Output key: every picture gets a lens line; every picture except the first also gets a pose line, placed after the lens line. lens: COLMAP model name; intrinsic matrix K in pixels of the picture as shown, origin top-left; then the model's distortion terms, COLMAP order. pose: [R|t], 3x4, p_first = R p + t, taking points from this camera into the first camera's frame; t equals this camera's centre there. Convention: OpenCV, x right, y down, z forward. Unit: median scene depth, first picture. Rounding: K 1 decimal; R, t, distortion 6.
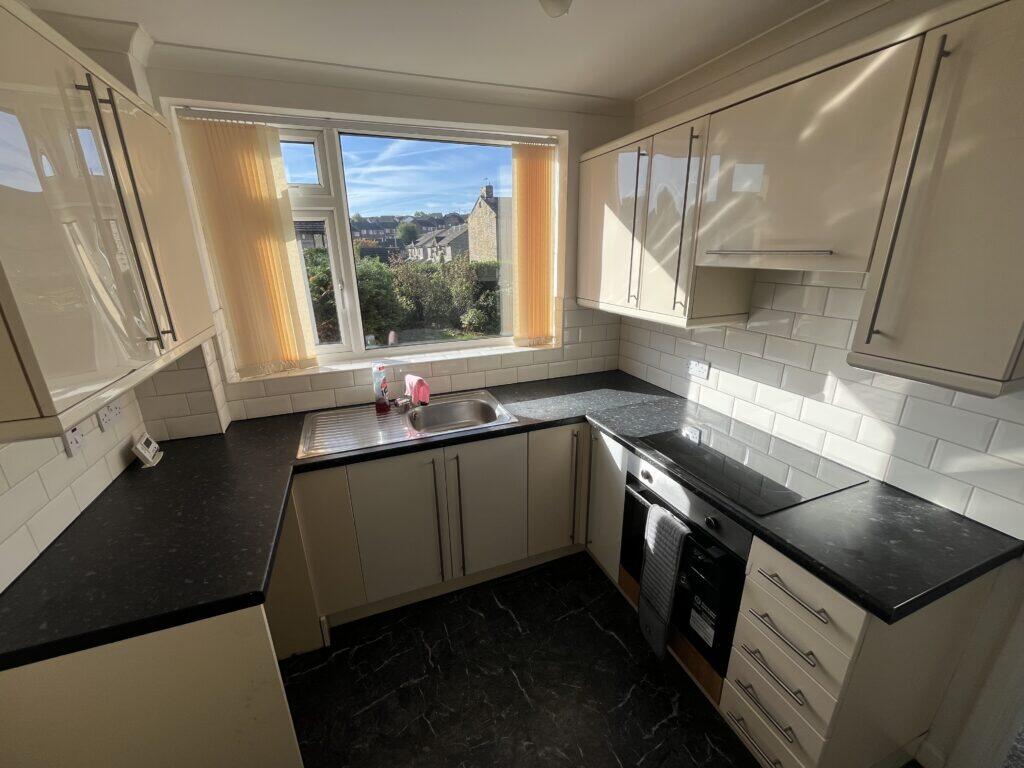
lens RADIAL K [[410.7, 0, 510.7], [0, 410.7, 382.1], [0, 0, 1]] dist [-0.006225, 0.000209]
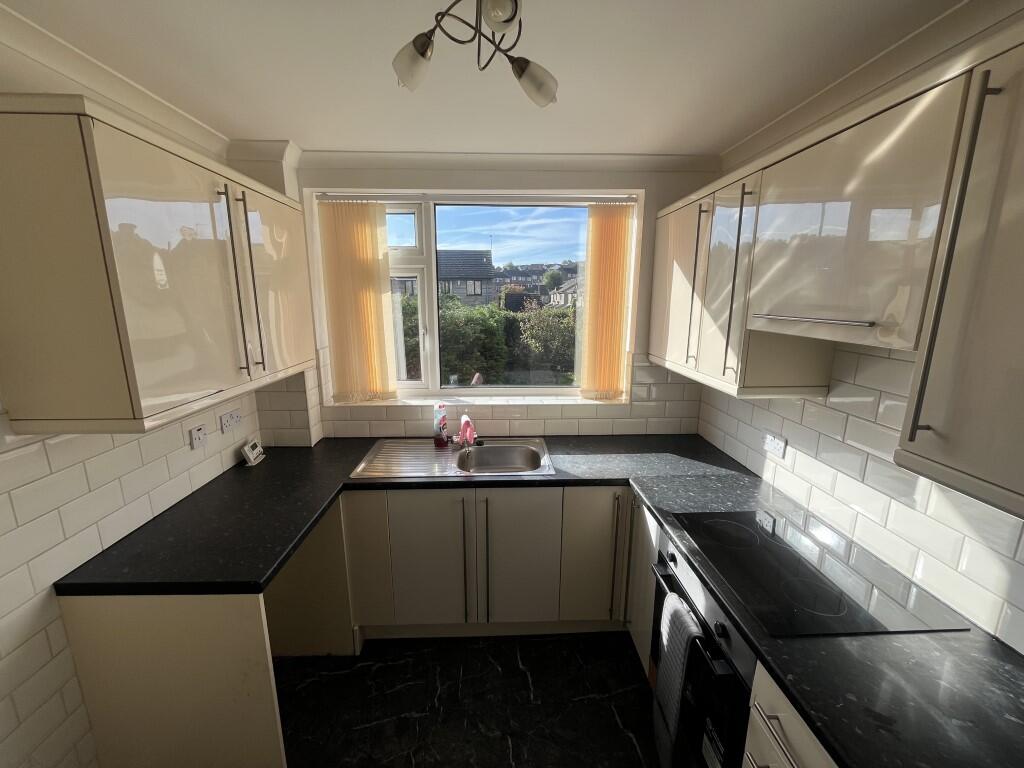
lens RADIAL K [[410.7, 0, 512.3], [0, 410.7, 382.2], [0, 0, 1]] dist [-0.006225, 0.000209]
pose [[0.945501, 0.083338, -0.314774, 0.222386], [-0.115447, 0.989692, -0.084748, -0.029342], [0.304467, 0.116469, 0.945376, 0.011082]]
